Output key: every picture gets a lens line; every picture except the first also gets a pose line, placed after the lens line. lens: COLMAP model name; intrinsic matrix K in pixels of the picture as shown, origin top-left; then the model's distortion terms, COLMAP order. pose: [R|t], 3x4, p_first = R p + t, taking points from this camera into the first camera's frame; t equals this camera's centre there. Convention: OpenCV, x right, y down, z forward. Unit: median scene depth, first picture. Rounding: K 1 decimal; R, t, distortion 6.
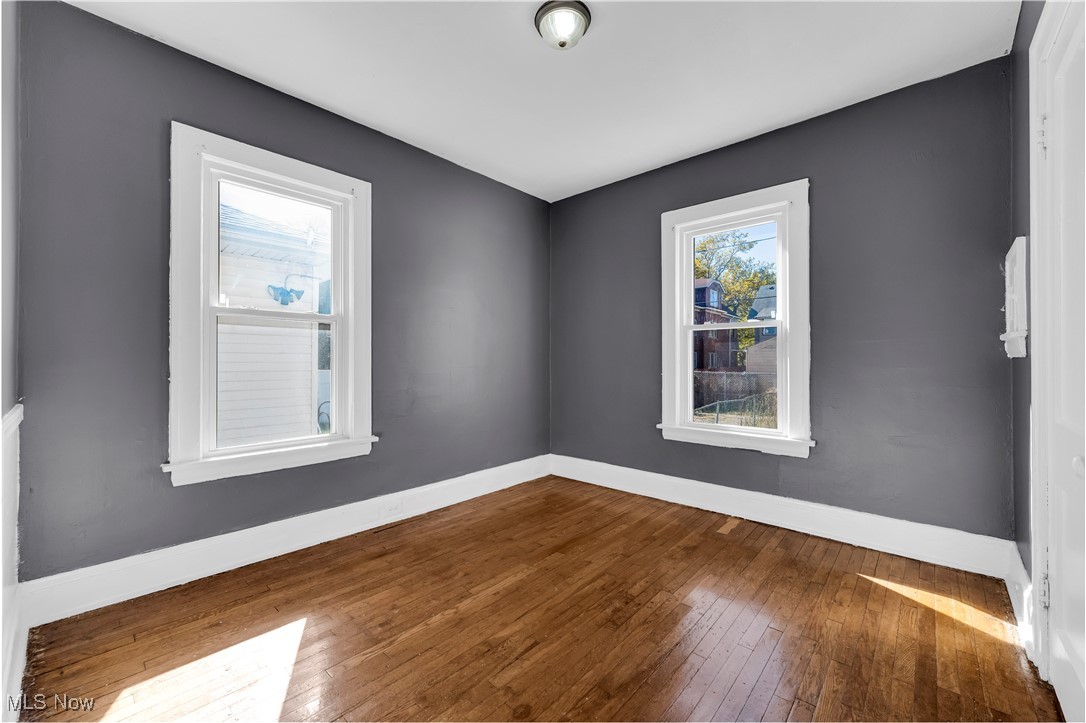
lens RADIAL K [[433.5, 0, 547.1], [0, 433.5, 356.9], [0, 0, 1]] dist [-0.002940, 0.000296]
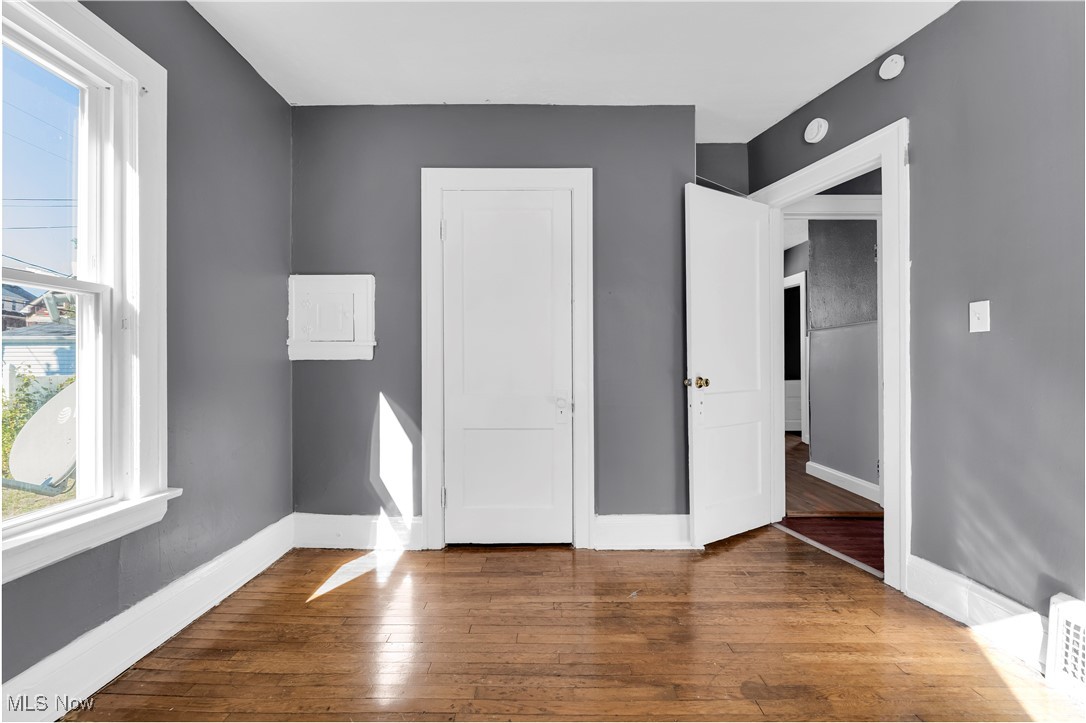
lens RADIAL K [[433.5, 0, 543.5], [0, 433.5, 361.2], [0, 0, 1]] dist [-0.002940, 0.000296]
pose [[-0.649743, 0.002970, 0.760148, -0.296169], [0.000965, 0.999995, -0.003082, 0.010590], [-0.760153, -0.001269, -0.649742, 1.300187]]
